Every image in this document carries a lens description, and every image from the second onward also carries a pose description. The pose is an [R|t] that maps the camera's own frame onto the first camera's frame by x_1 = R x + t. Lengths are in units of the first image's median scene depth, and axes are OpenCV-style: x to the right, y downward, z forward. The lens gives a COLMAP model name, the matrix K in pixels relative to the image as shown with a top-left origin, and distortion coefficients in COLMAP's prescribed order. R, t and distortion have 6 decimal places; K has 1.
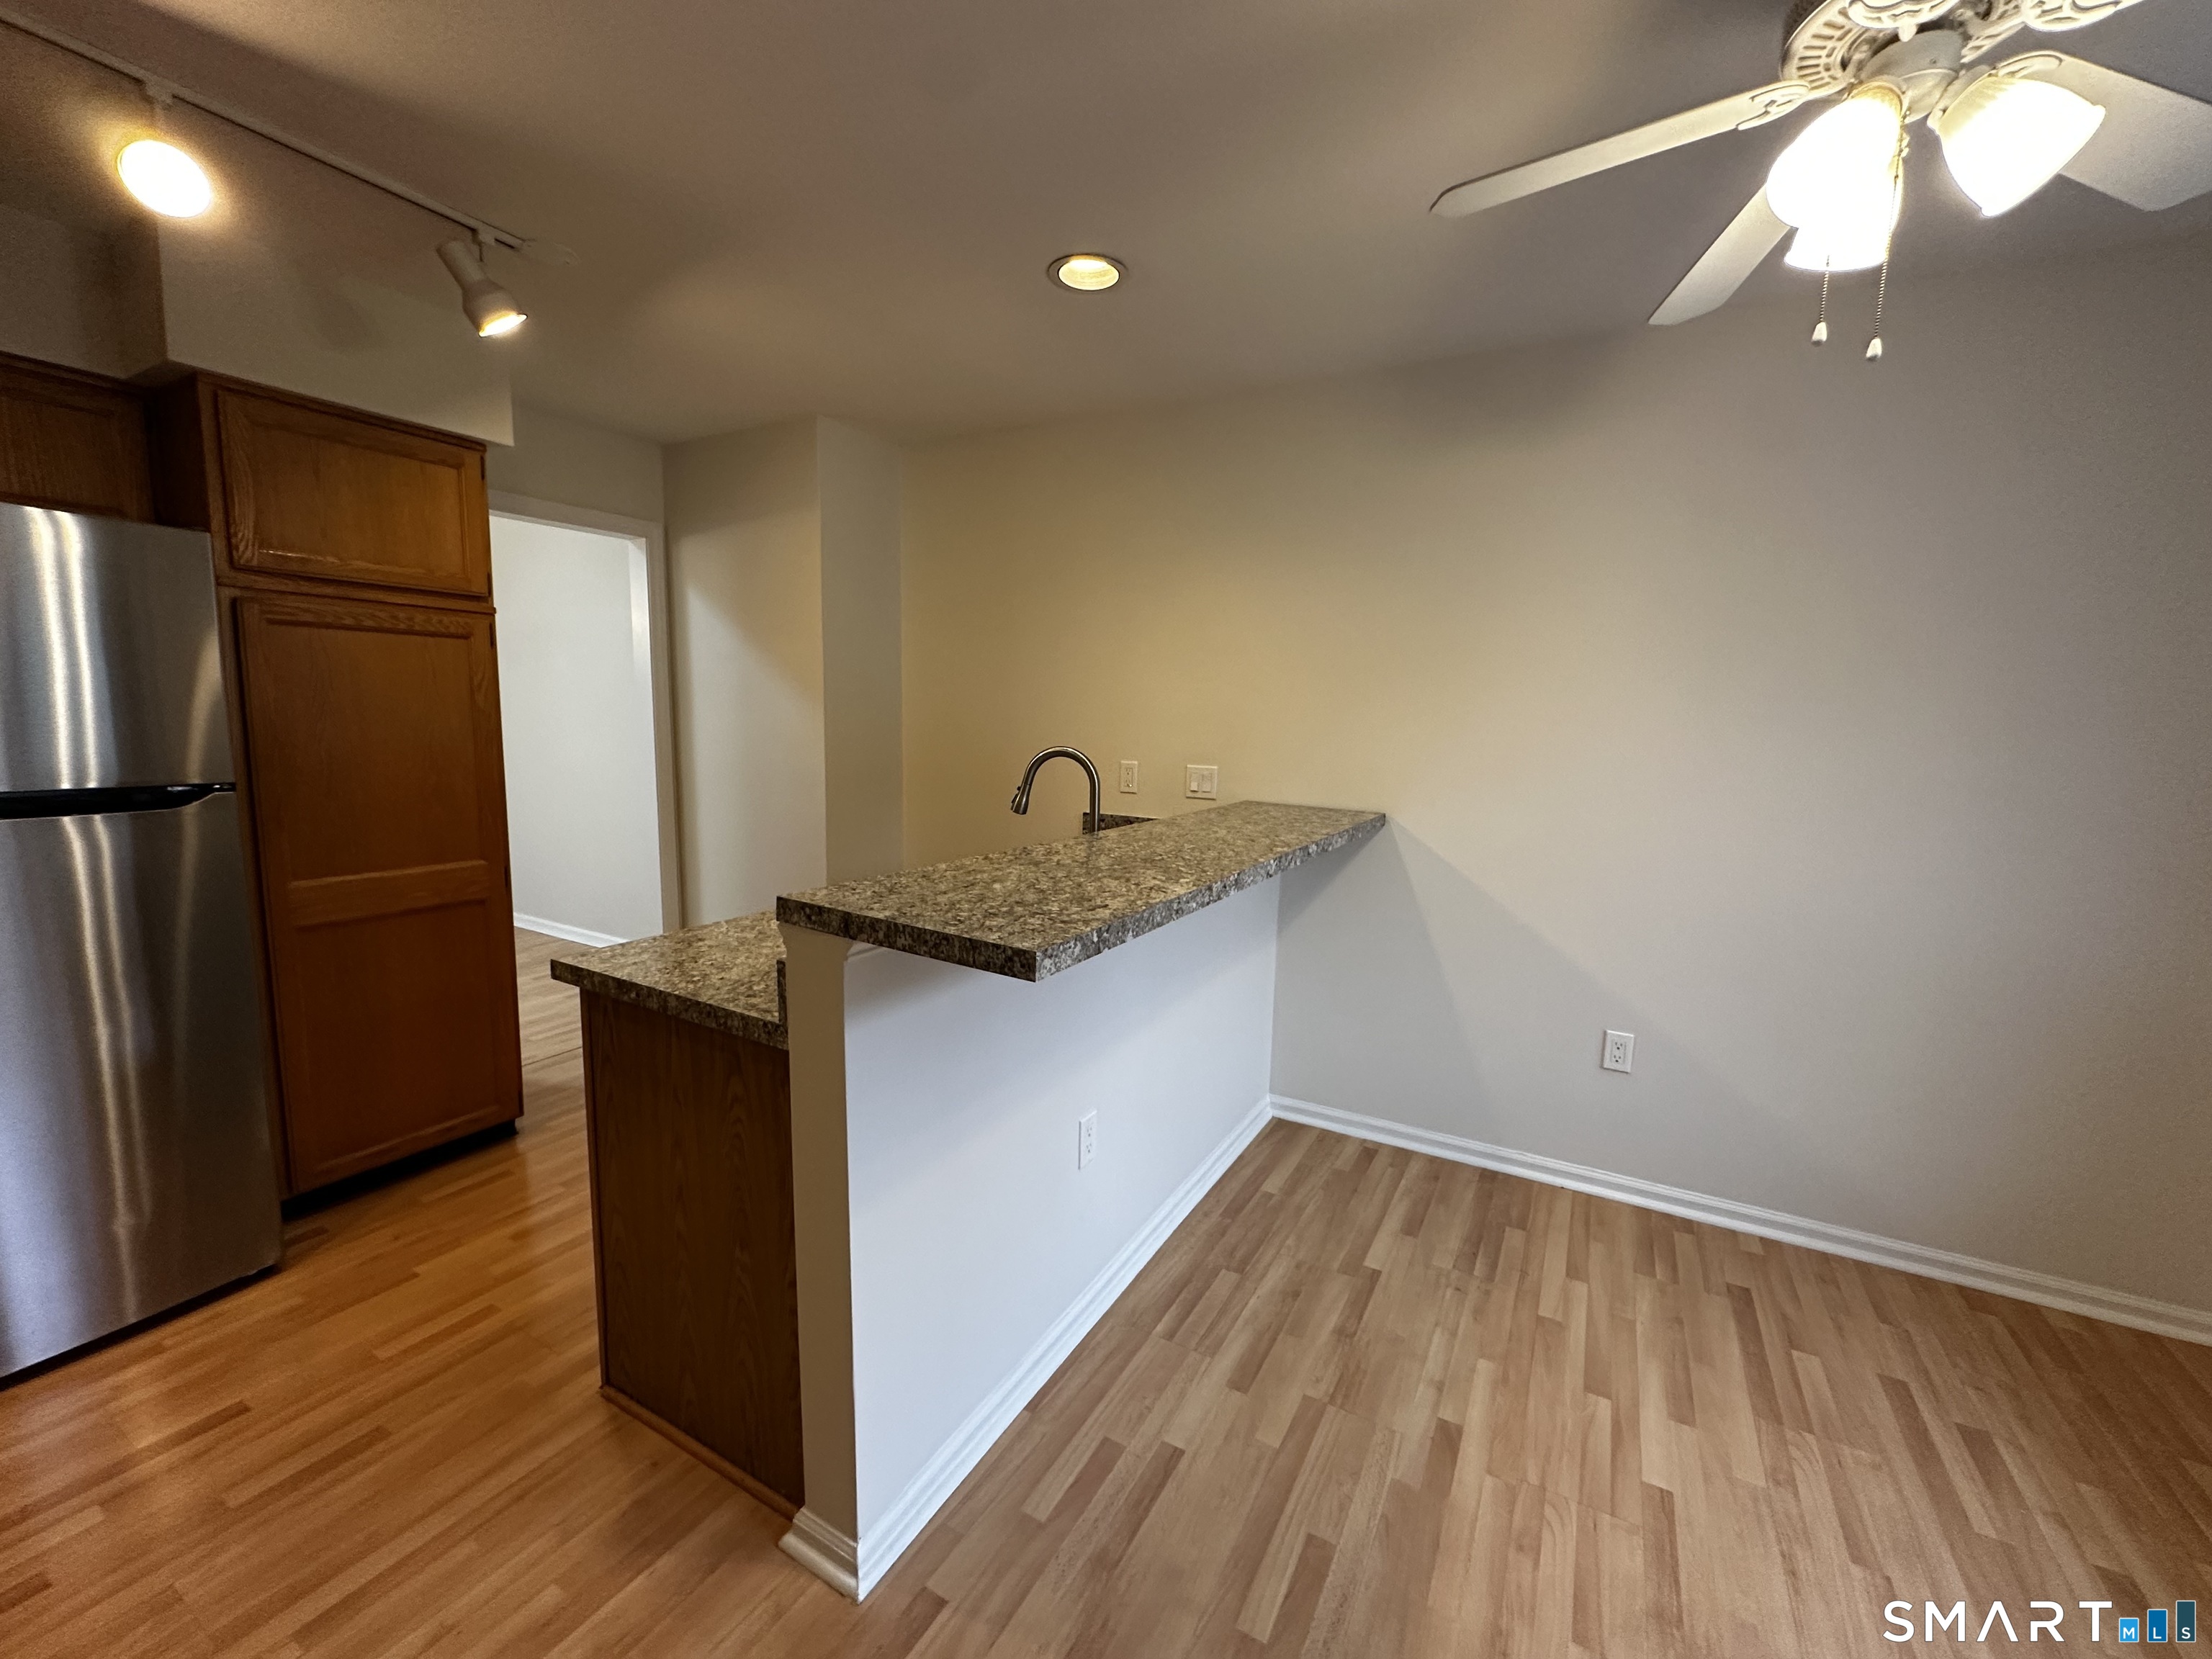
lens RADIAL K [[886.8, 0, 1106.0], [0, 886.8, 829.5], [0, 0, 1]] dist [-0.006743, 0.000708]
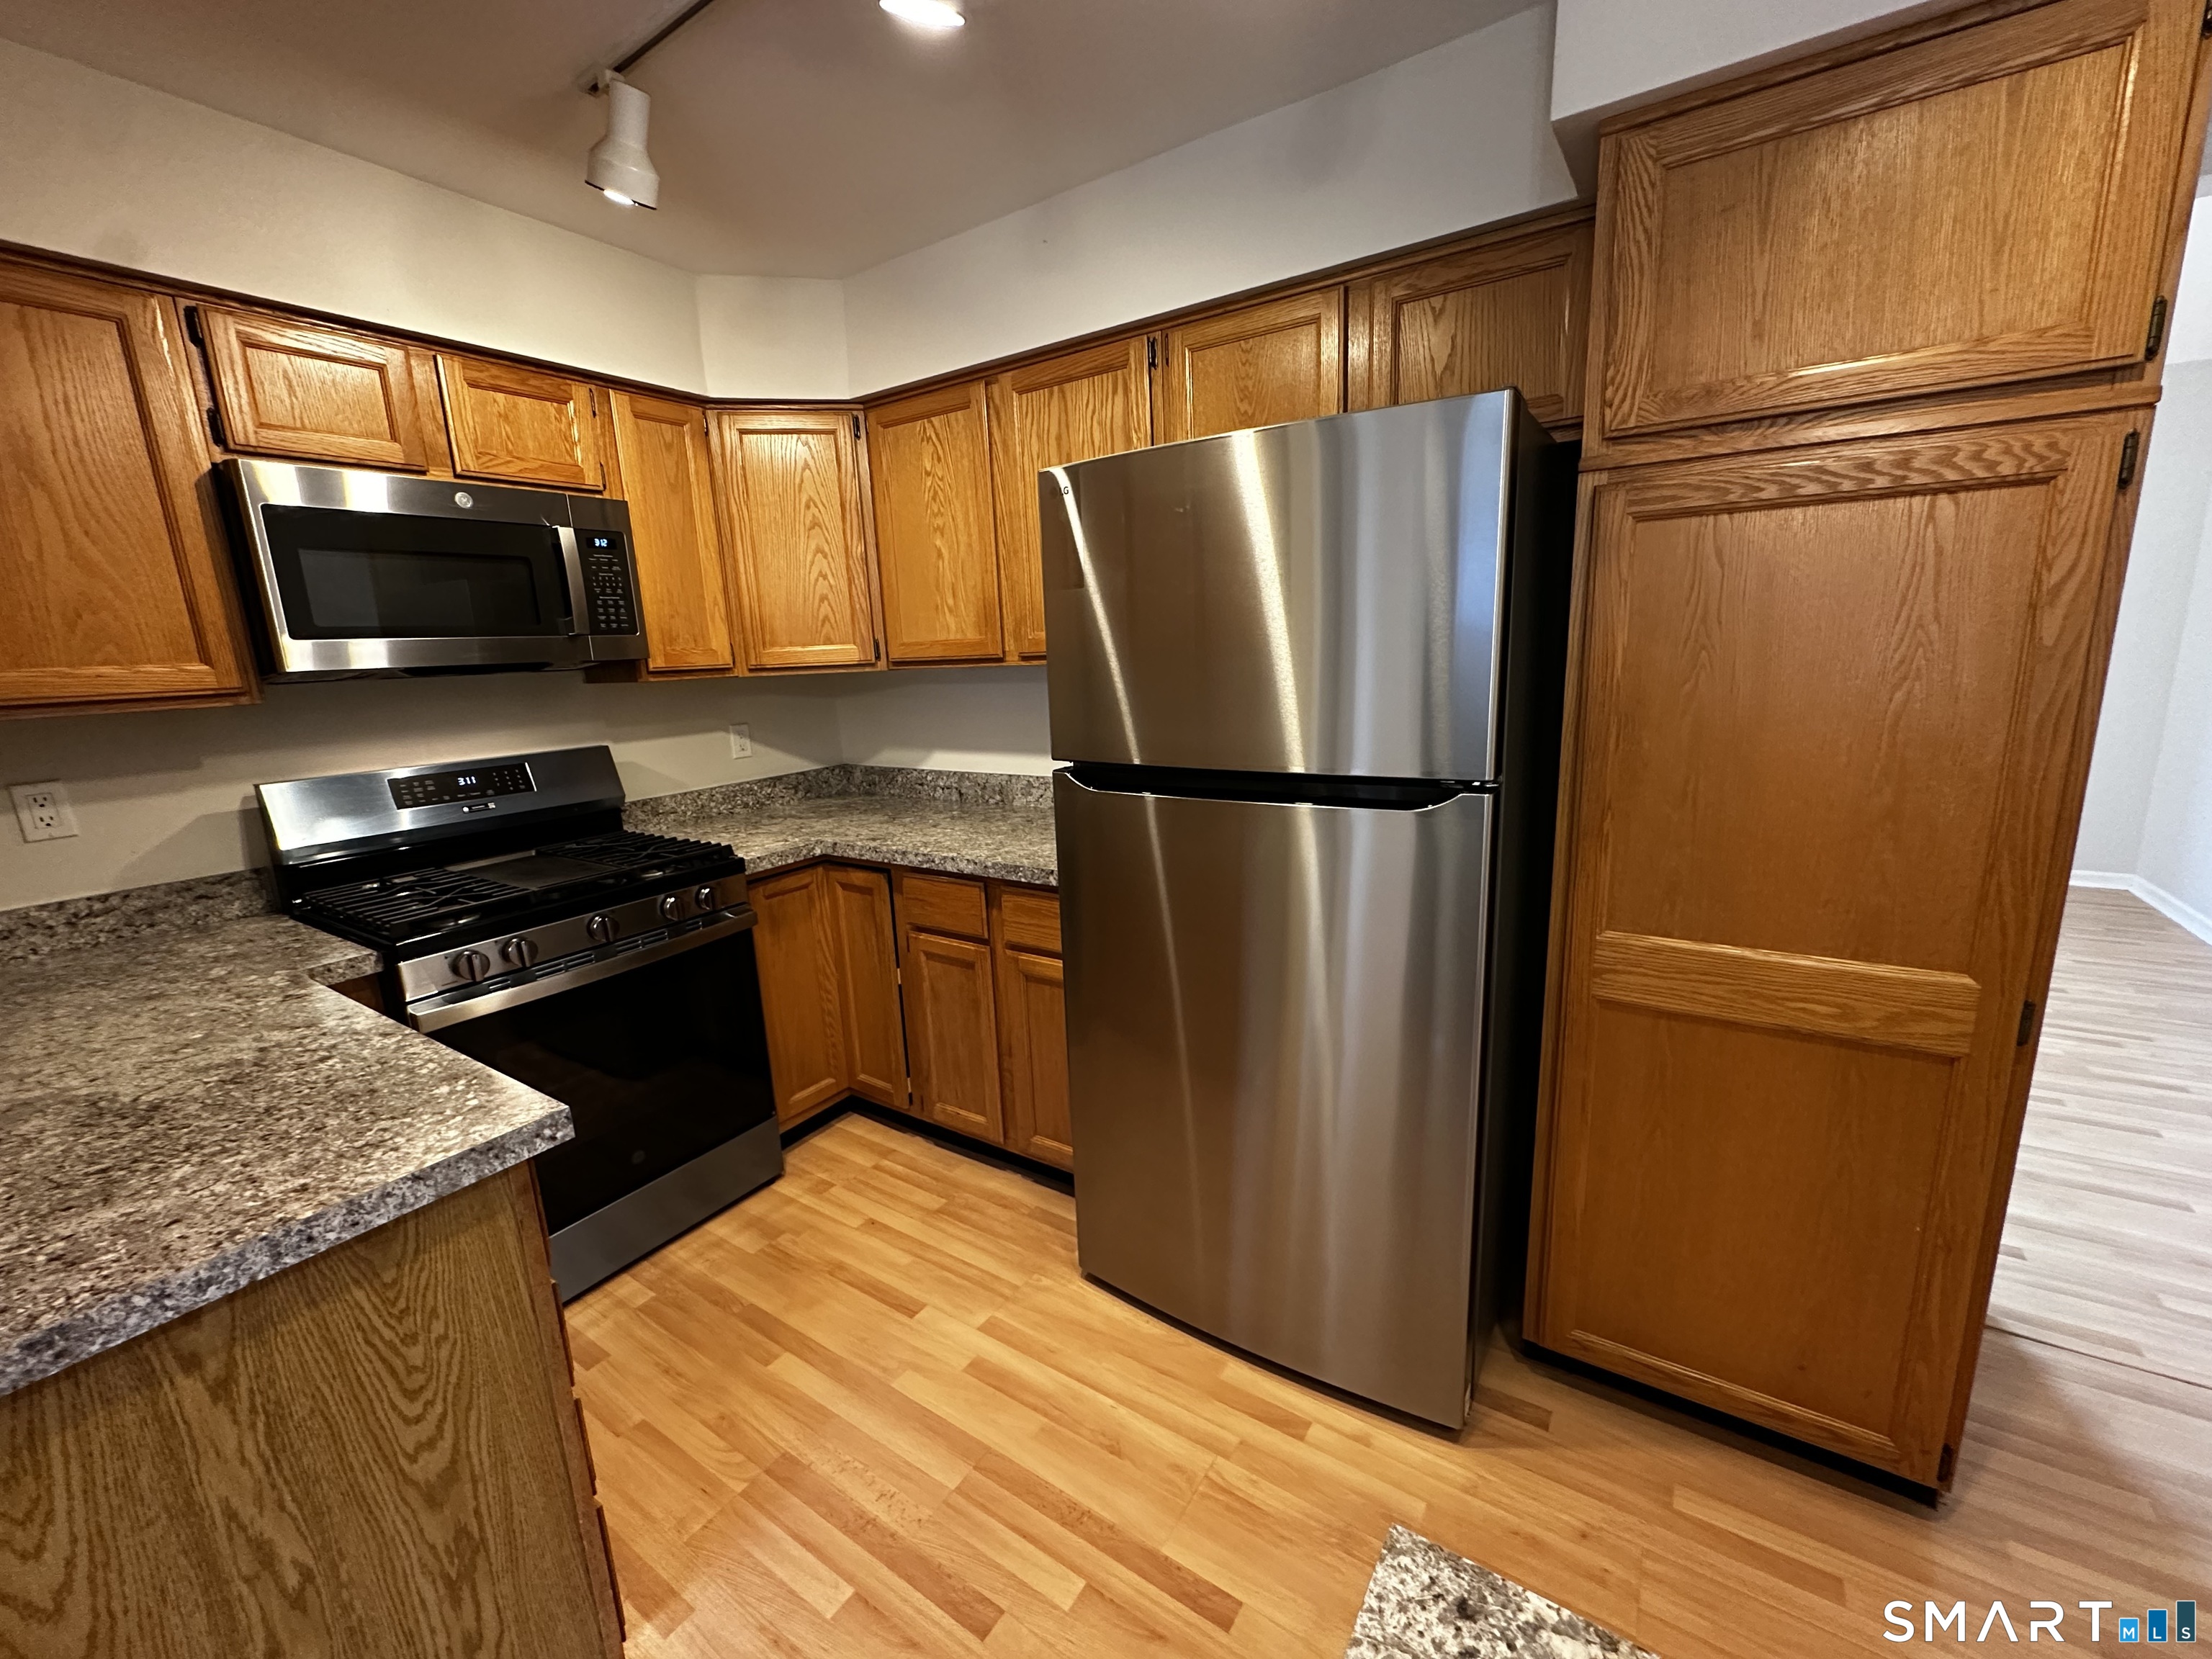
lens RADIAL K [[886.8, 0, 1106.0], [0, 886.8, 829.5], [0, 0, 1]] dist [-0.006743, 0.000708]
pose [[-0.070858, 0.183361, -0.980489, -0.346710], [-0.085249, 0.978250, 0.189103, -0.133692], [0.993837, 0.096985, -0.053685, 0.842749]]
